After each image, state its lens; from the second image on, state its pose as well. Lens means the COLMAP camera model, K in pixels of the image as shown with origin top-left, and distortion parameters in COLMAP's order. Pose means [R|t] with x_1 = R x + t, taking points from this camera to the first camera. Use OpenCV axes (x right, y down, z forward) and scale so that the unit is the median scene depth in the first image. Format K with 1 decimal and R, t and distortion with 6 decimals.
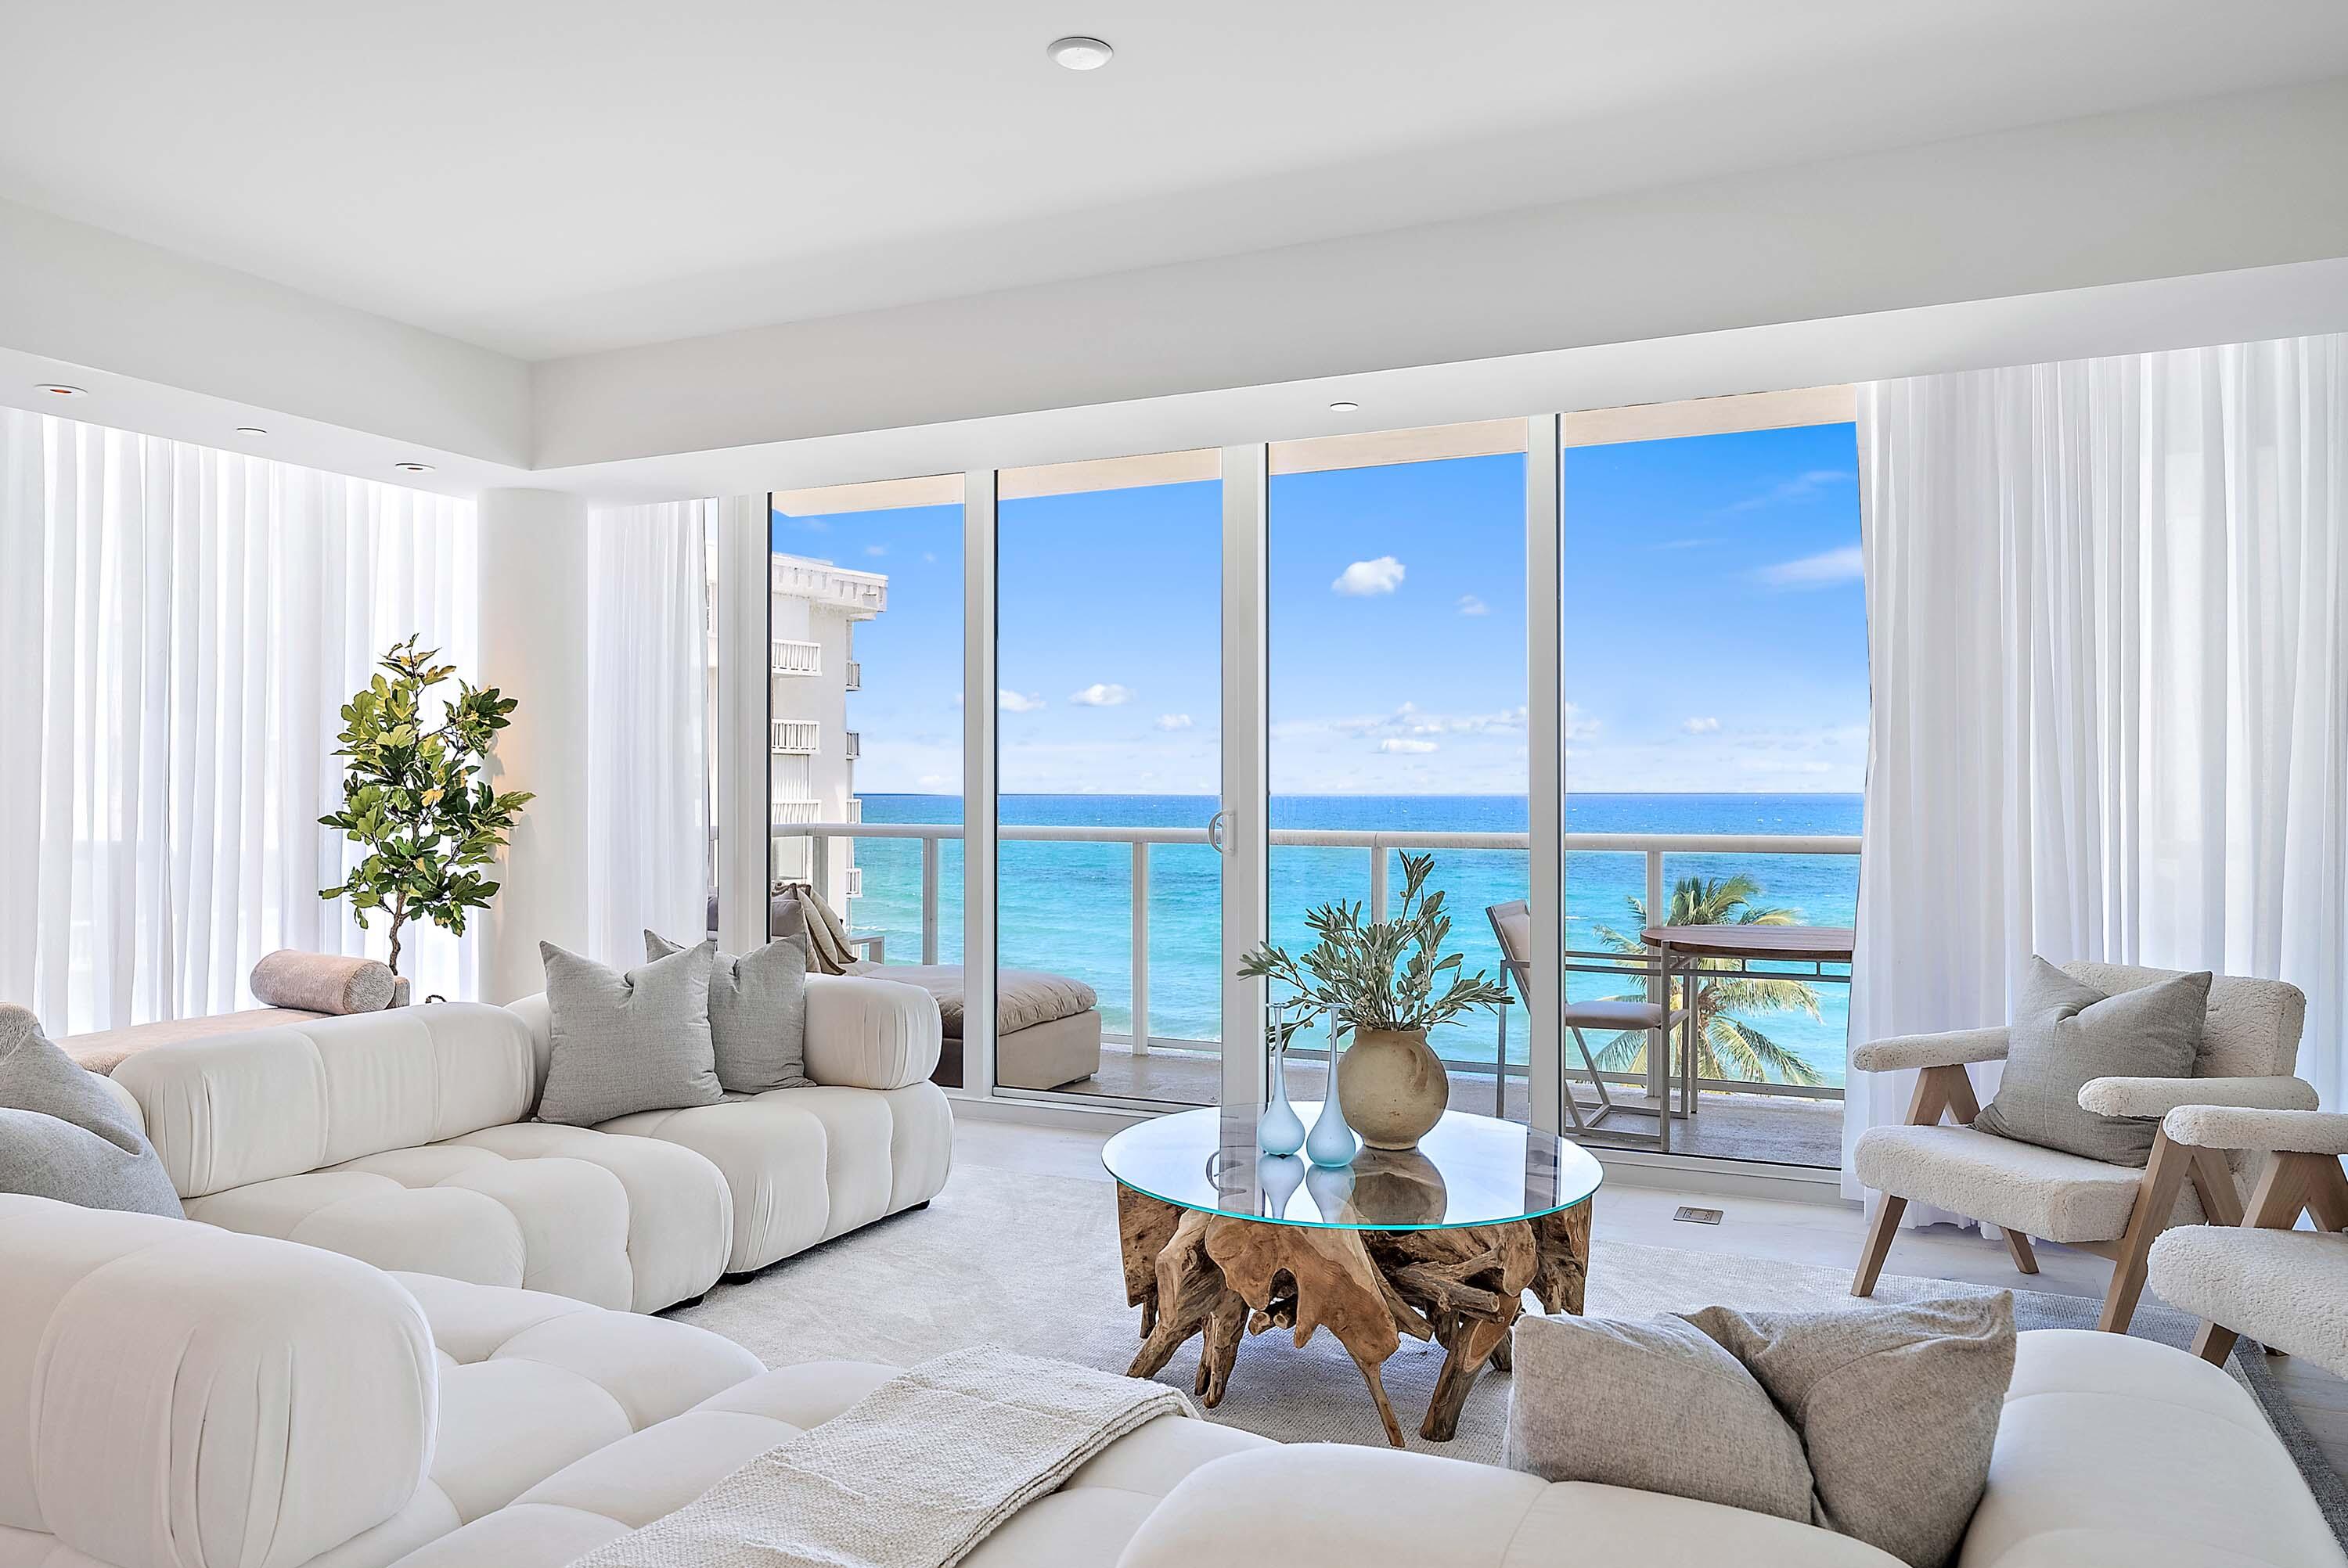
lens RADIAL K [[1564.3, 0, 1175.8], [0, 1564.3, 783.5], [0, 0, 1]] dist [0.000716, 0.001224]
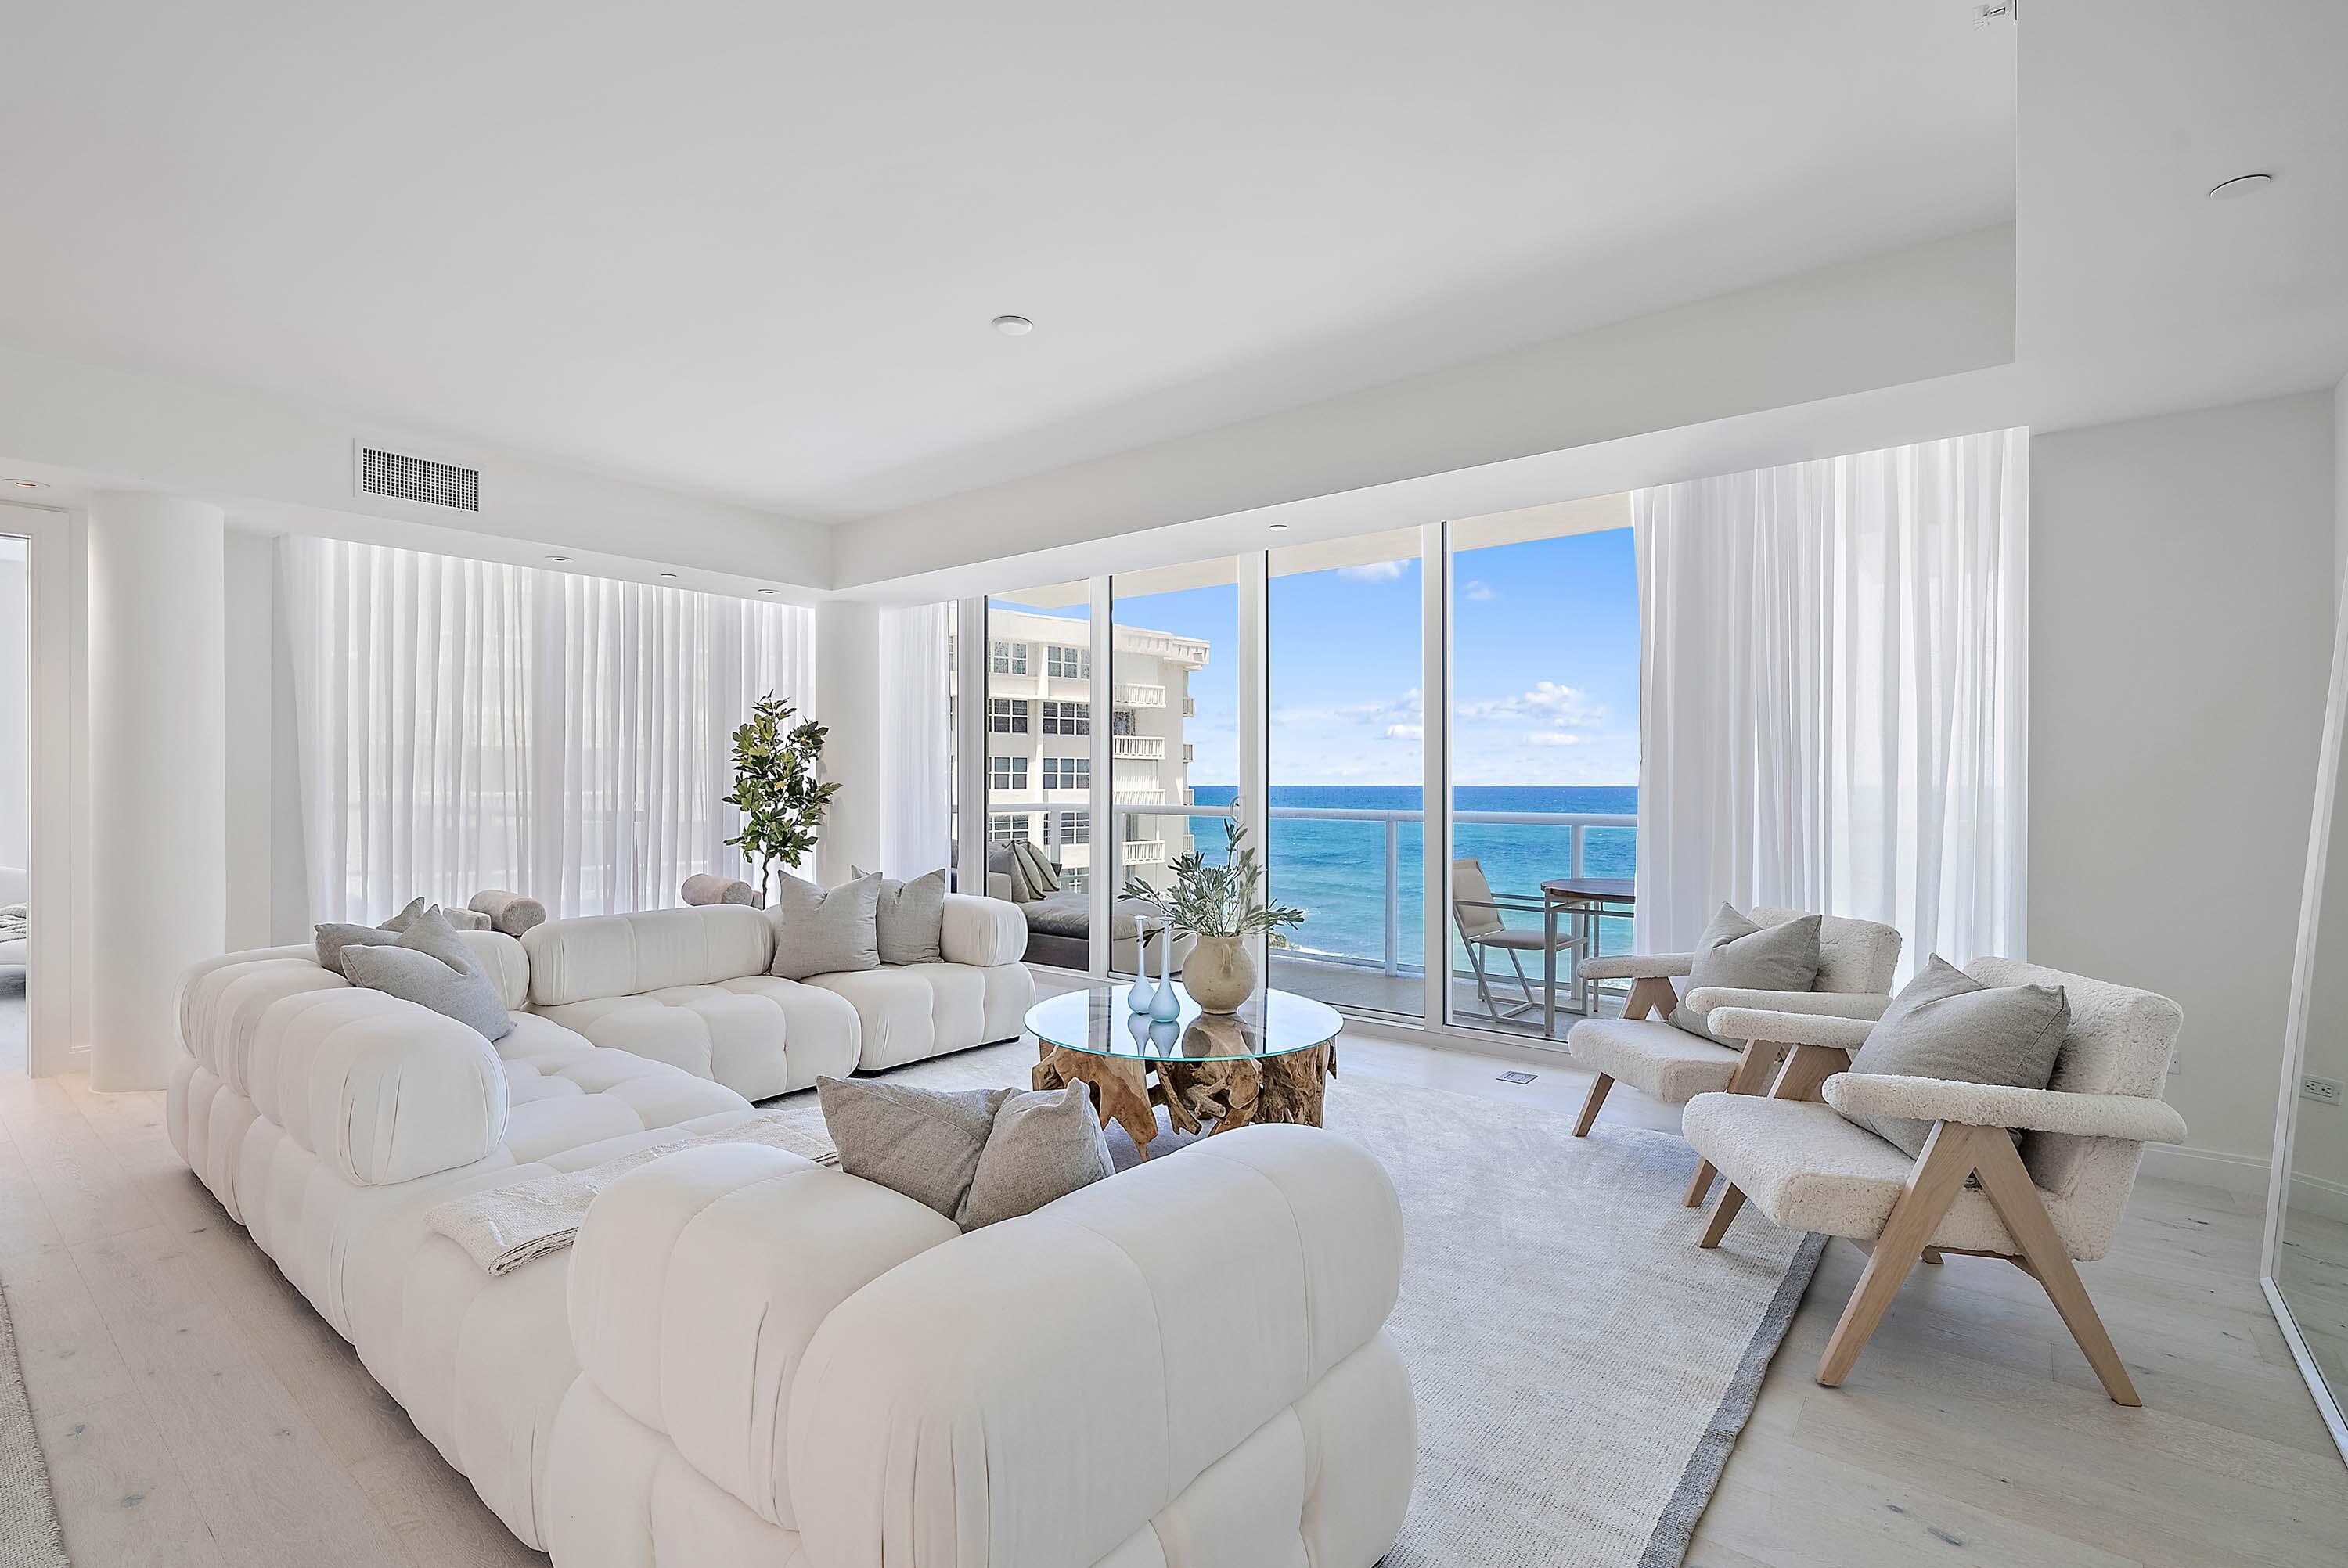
lens RADIAL K [[1059.6, 0, 1174.0], [0, 1059.6, 784.0], [0, 0, 1]] dist [0.001475, 0.000064]
pose [[0.972377, 0.000455, -0.233417, 0.208523], [0.000829, 0.999985, 0.005402, 0.000822], [0.233416, -0.005446, 0.972362, -0.016162]]
